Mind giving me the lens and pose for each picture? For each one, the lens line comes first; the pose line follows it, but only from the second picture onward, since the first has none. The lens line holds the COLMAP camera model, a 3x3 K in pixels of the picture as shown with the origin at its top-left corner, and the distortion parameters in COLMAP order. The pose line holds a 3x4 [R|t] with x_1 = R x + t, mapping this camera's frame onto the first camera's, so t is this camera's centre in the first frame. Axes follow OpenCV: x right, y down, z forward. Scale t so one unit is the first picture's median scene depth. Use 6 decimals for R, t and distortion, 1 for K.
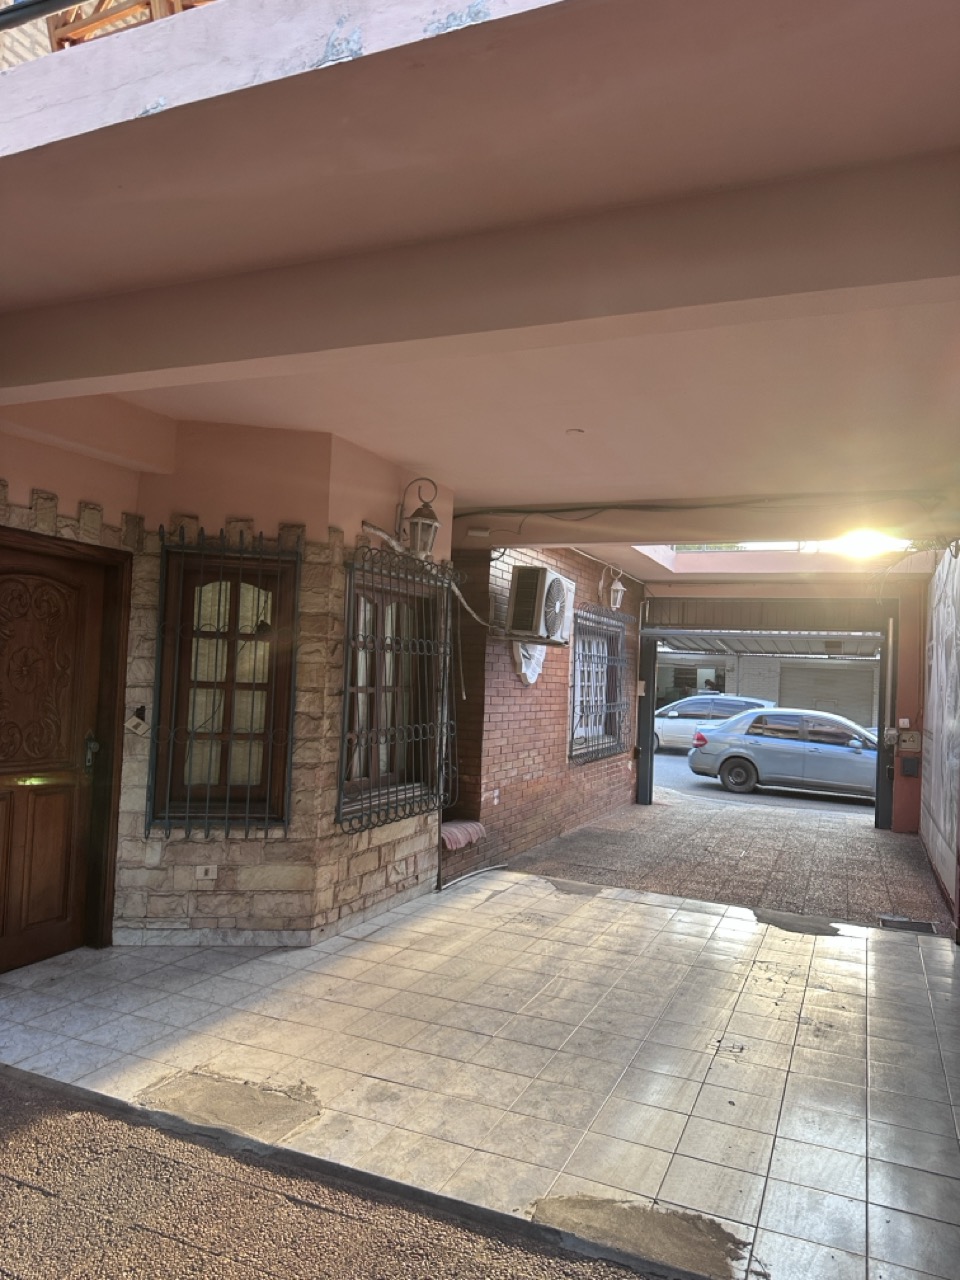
lens RADIAL K [[882.2, 0, 480.0], [0, 882.2, 640.0], [0, 0, 1]] dist [0.001225, 0.000222]
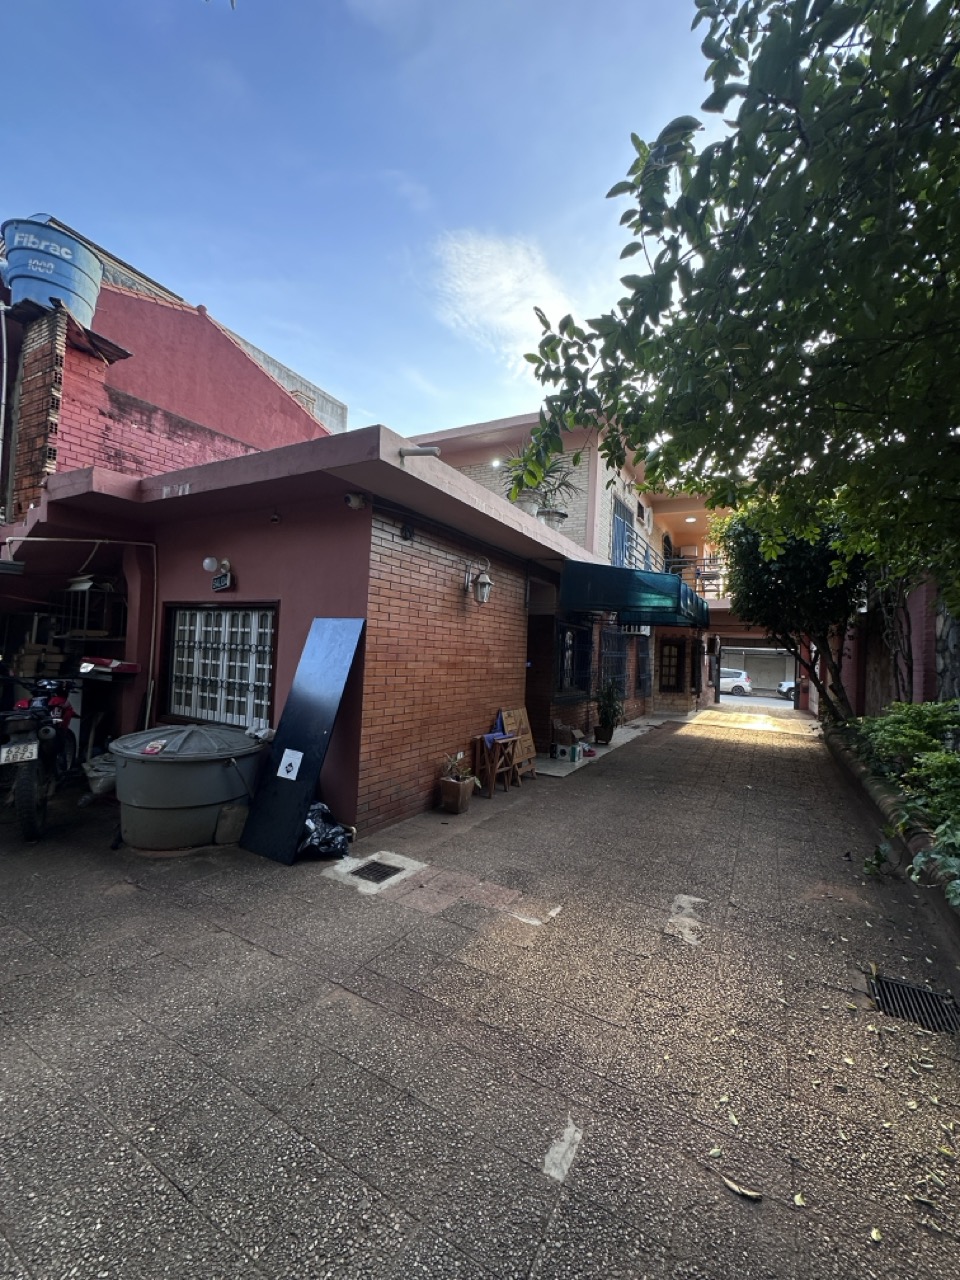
lens RADIAL K [[520.5, 0, 480.0], [0, 520.5, 640.0], [0, 0, 1]] dist [-0.002258, -0.000004]
pose [[0.993001, 0.006436, -0.117931, -1.047647], [-0.004466, 0.999846, 0.016961, -0.151627], [0.118022, -0.016315, 0.992877, -2.202139]]
